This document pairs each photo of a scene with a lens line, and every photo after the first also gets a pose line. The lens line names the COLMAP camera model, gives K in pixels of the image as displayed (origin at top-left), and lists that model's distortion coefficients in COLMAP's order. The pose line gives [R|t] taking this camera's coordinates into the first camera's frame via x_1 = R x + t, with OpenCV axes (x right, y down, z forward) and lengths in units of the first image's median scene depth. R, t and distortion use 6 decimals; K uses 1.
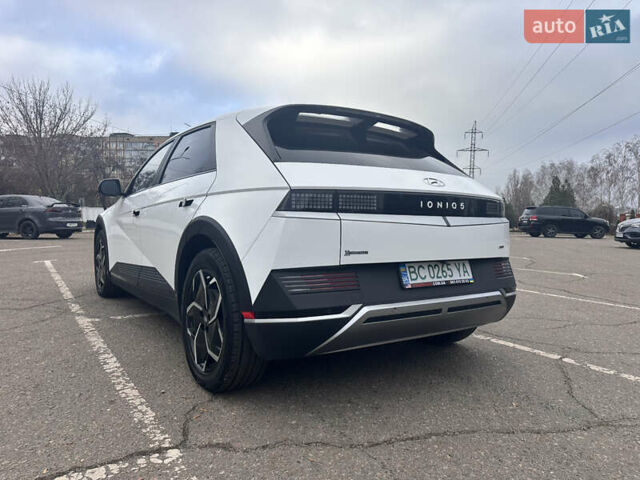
lens RADIAL K [[451.9, 0, 317.9], [0, 451.9, 239.1], [0, 0, 1]] dist [0.058539, -0.056269]
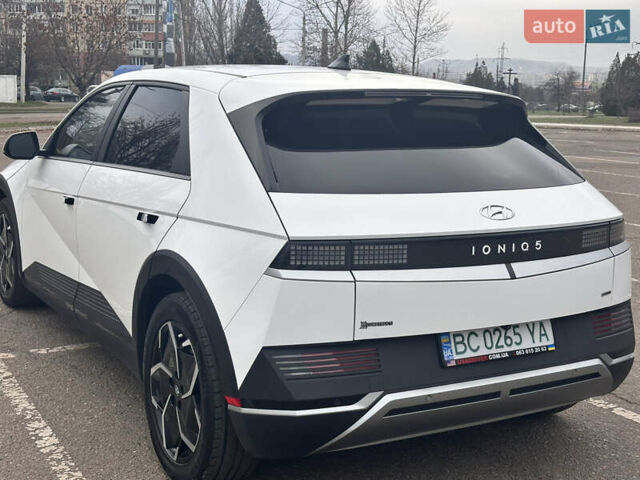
lens RADIAL K [[890.4, 0, 322.1], [0, 890.4, 237.2], [0, 0, 1]] dist [0.118766, 0.000000]
pose [[0.997409, 0.018334, -0.069558, 0.084482], [-0.010042, 0.992993, 0.117746, -0.252327], [0.071229, -0.116742, 0.990605, -0.399050]]
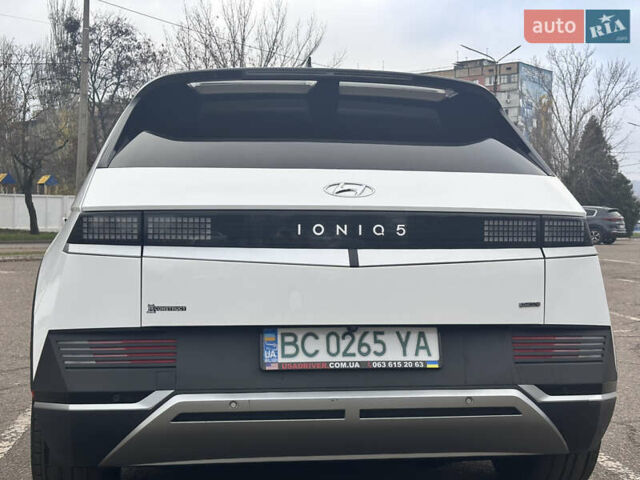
lens RADIAL K [[890.4, 0, 330.0], [0, 890.4, 236.7], [0, 0, 1]] dist [0.118766, 0.000000]
pose [[0.894684, -0.001957, -0.446695, 0.757568], [-0.010727, 0.999608, -0.025865, -0.036268], [0.446570, 0.027933, 0.894313, -0.027032]]
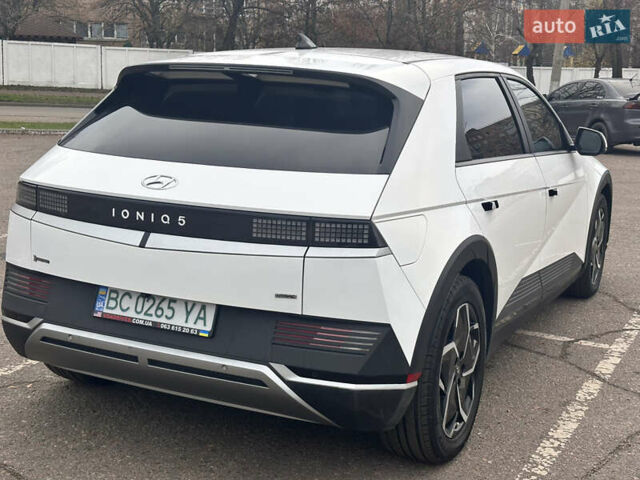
lens RADIAL K [[891.4, 0, 321.8], [0, 891.4, 234.6], [0, 0, 1]] dist [0.101786, 0.000000]
pose [[0.486580, 0.153592, -0.860029, 1.620497], [-0.060933, 0.987994, 0.141970, -0.262908], [0.871508, -0.016676, 0.490097, 0.548994]]
